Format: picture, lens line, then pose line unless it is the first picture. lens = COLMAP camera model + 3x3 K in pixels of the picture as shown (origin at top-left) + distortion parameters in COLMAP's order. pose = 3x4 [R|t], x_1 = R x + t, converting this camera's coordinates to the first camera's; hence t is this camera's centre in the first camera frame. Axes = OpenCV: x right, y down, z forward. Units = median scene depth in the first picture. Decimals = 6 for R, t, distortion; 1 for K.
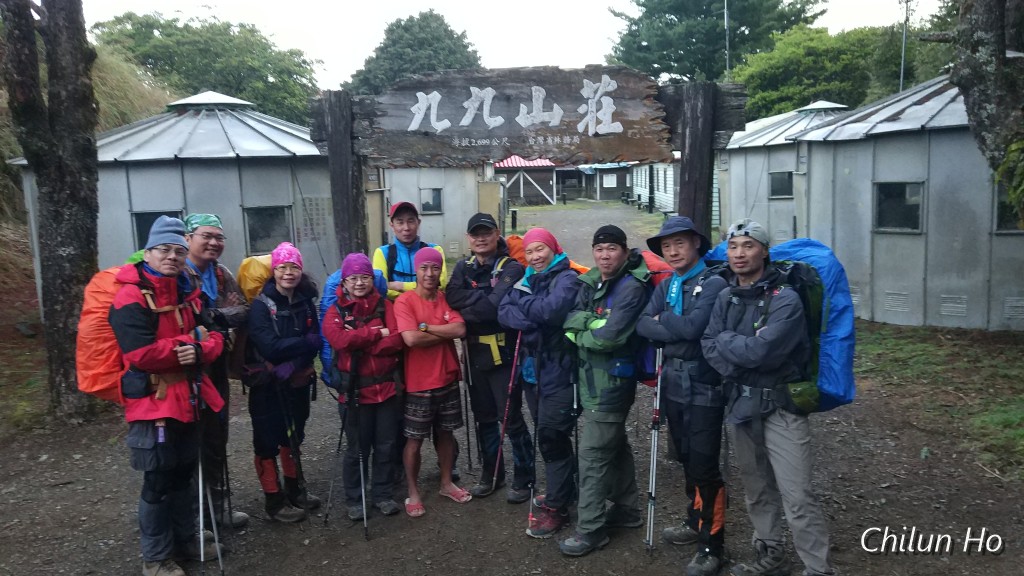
lens RADIAL K [[715.3, 0, 528.3], [0, 715.3, 295.7], [0, 0, 1]] dist [0.049922, -0.051987]
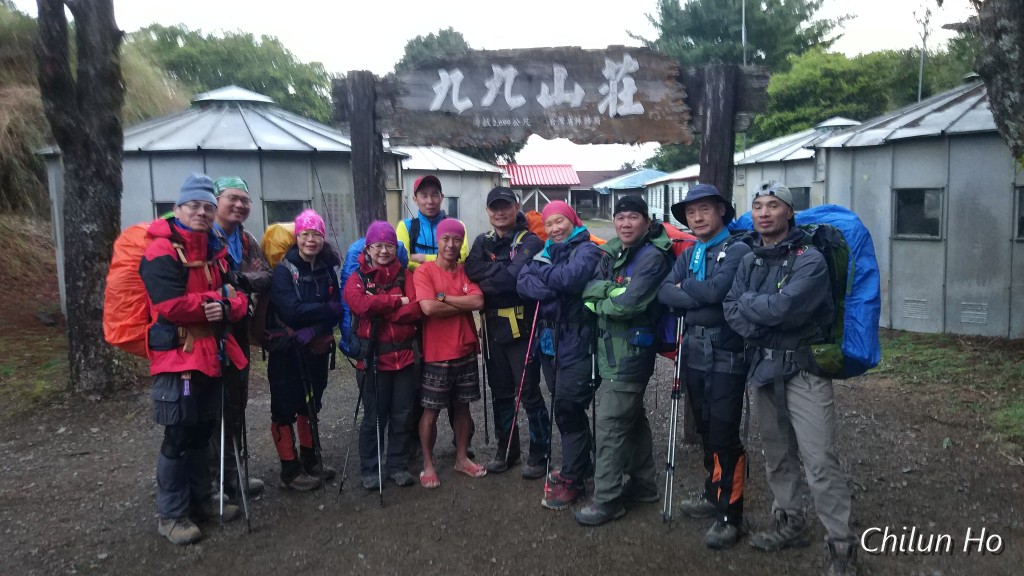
lens RADIAL K [[714.6, 0, 528.8], [0, 714.6, 303.0], [0, 0, 1]] dist [0.049544, -0.056658]
pose [[0.999661, 0.020413, -0.016165, -0.007094], [-0.020730, 0.999592, -0.019644, 0.057389], [0.015758, 0.019972, 0.999676, 0.001687]]
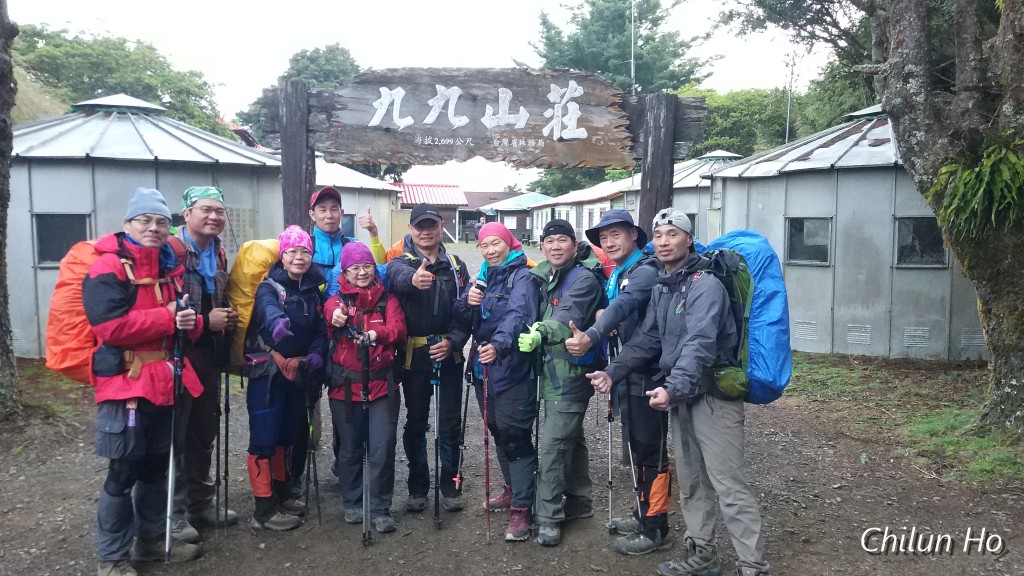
lens RADIAL K [[713.6, 0, 512.5], [0, 713.6, 300.8], [0, 0, 1]] dist [0.055618, -0.049002]
pose [[0.991657, 0.026802, 0.126085, -0.090891], [-0.020147, 0.998351, -0.053760, 0.056212], [-0.127318, 0.050771, 0.990562, 0.021422]]
